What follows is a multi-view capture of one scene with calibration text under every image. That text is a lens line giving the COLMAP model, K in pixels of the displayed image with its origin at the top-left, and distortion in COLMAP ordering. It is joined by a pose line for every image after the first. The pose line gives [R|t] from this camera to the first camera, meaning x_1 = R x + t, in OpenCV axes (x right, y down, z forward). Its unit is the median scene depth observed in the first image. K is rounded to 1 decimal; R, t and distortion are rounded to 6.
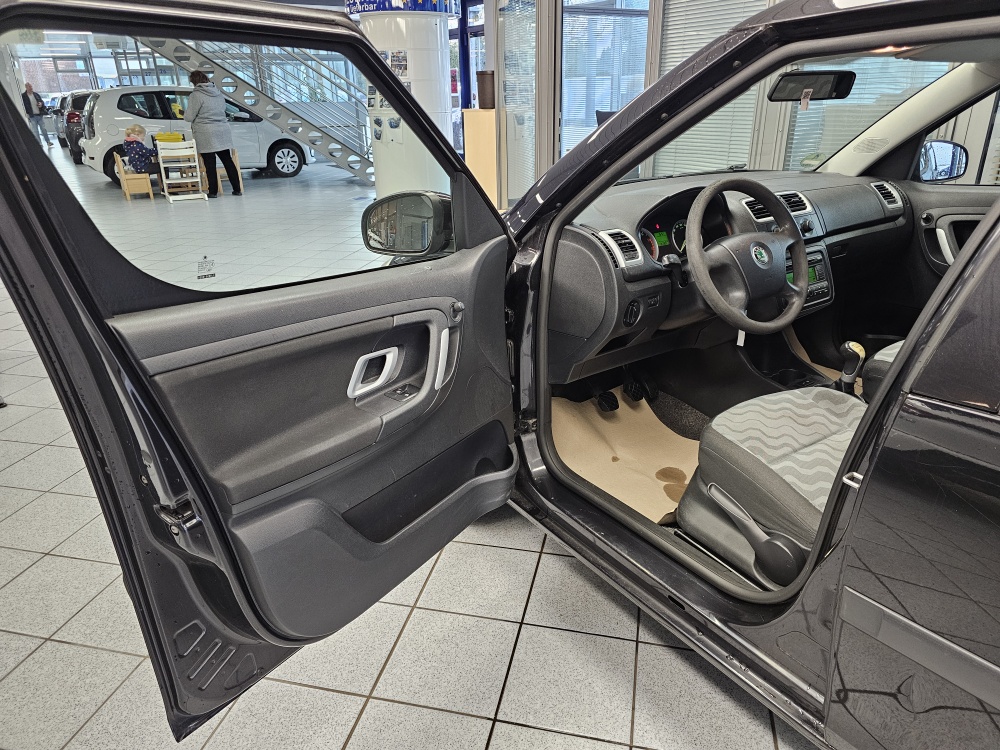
lens RADIAL K [[656.1, 0, 504.1], [0, 656.1, 379.1], [0, 0, 1]] dist [0.024104, 0.000685]
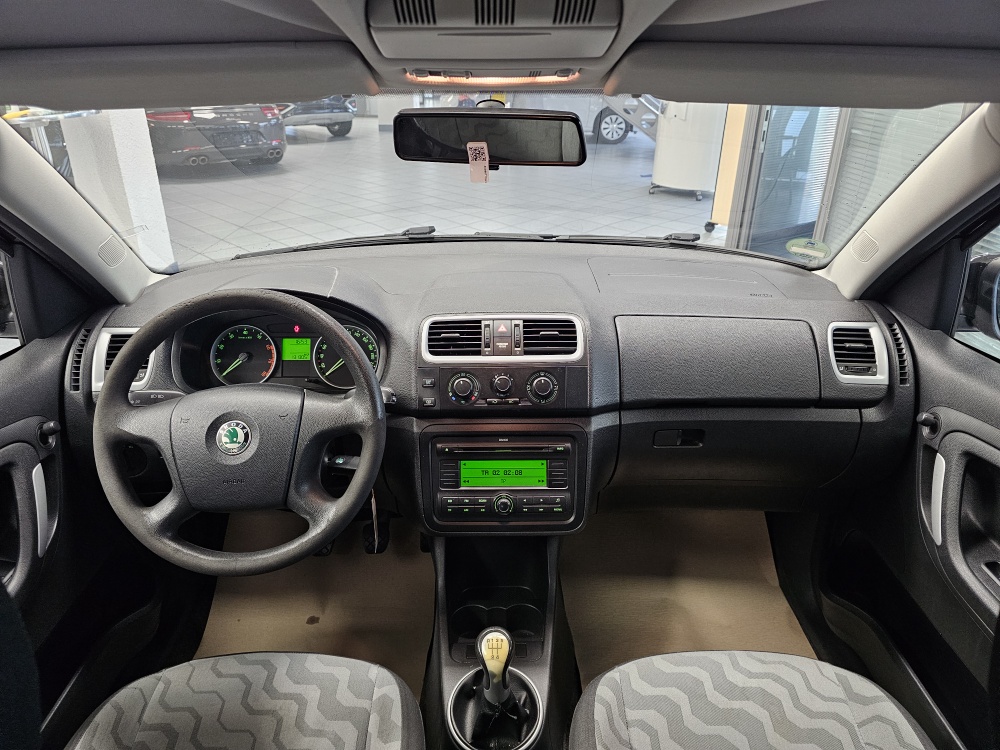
lens RADIAL K [[656.8, 0, 494.7], [0, 656.8, 373.6], [0, 0, 1]] dist [0.081560, -0.093686]
pose [[0.836101, 0.257944, -0.484149, 0.602030], [-0.237701, 0.965751, 0.104034, -0.253581], [0.494402, 0.028100, 0.868779, 0.447213]]
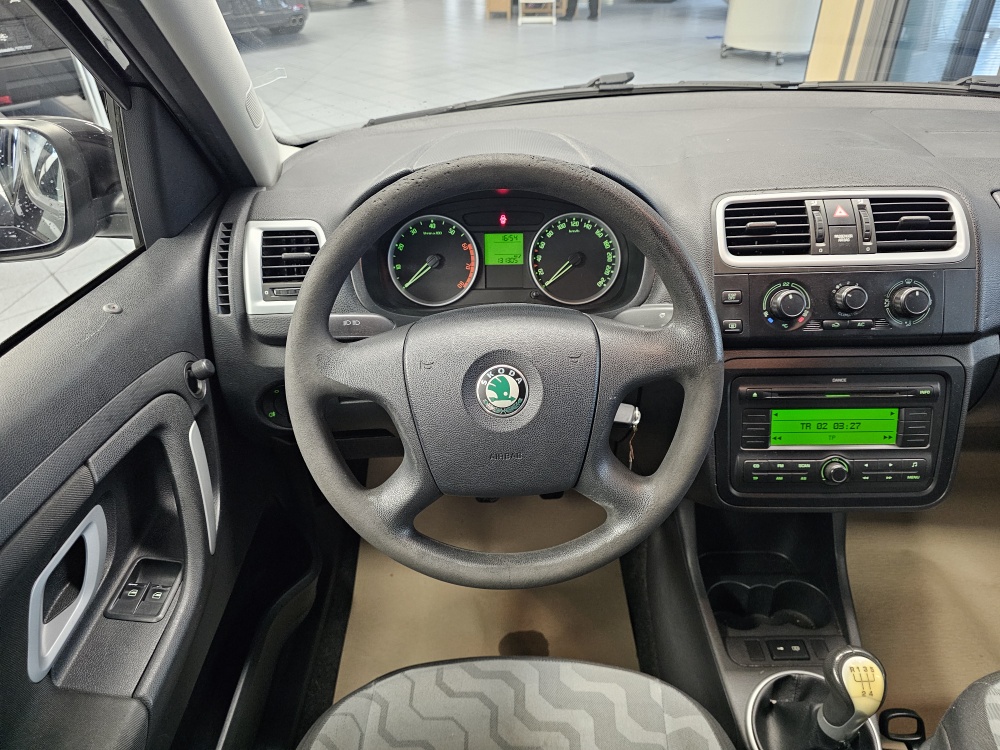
lens RADIAL K [[665.1, 0, 500.0], [0, 665.1, 375.0], [0, 0, 1]] dist [0.076572, -0.098150]
pose [[0.826065, 0.326128, -0.459628, 0.400719], [-0.223311, 0.938214, 0.264362, -0.211502], [0.517445, -0.115740, 0.847853, 0.497081]]
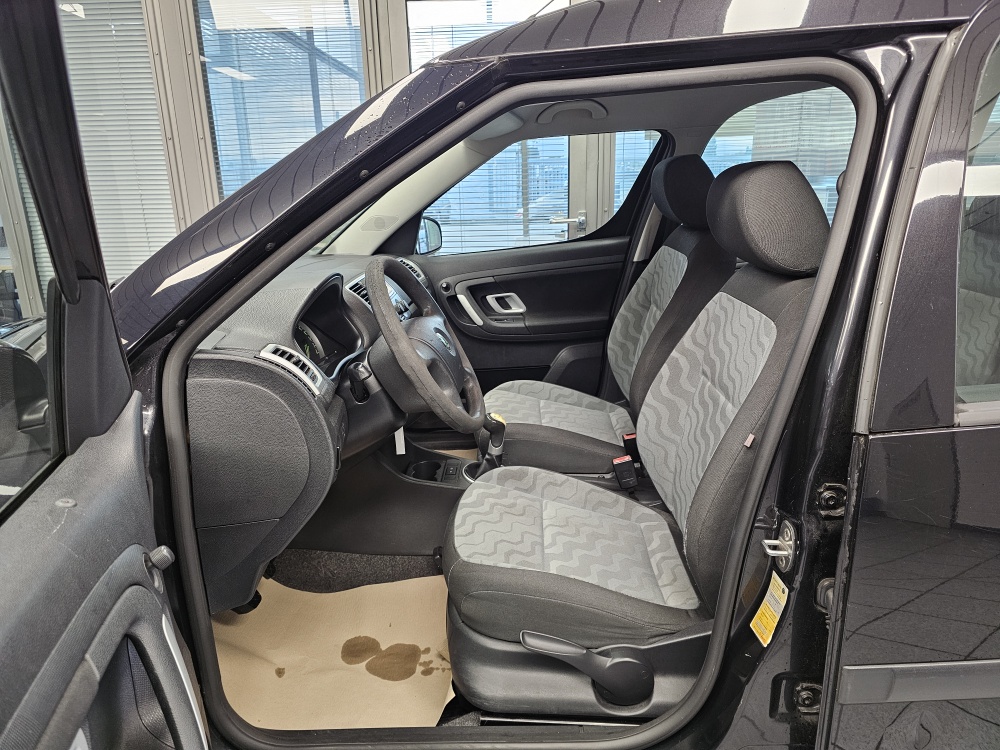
lens RADIAL K [[665.1, 0, 500.0], [0, 665.1, 375.0], [0, 0, 1]] dist [0.076572, -0.098150]
pose [[0.585919, -0.220944, 0.779668, -0.168099], [0.332645, 0.942895, 0.017218, -0.100679], [-0.738949, 0.249264, 0.625956, 0.311548]]
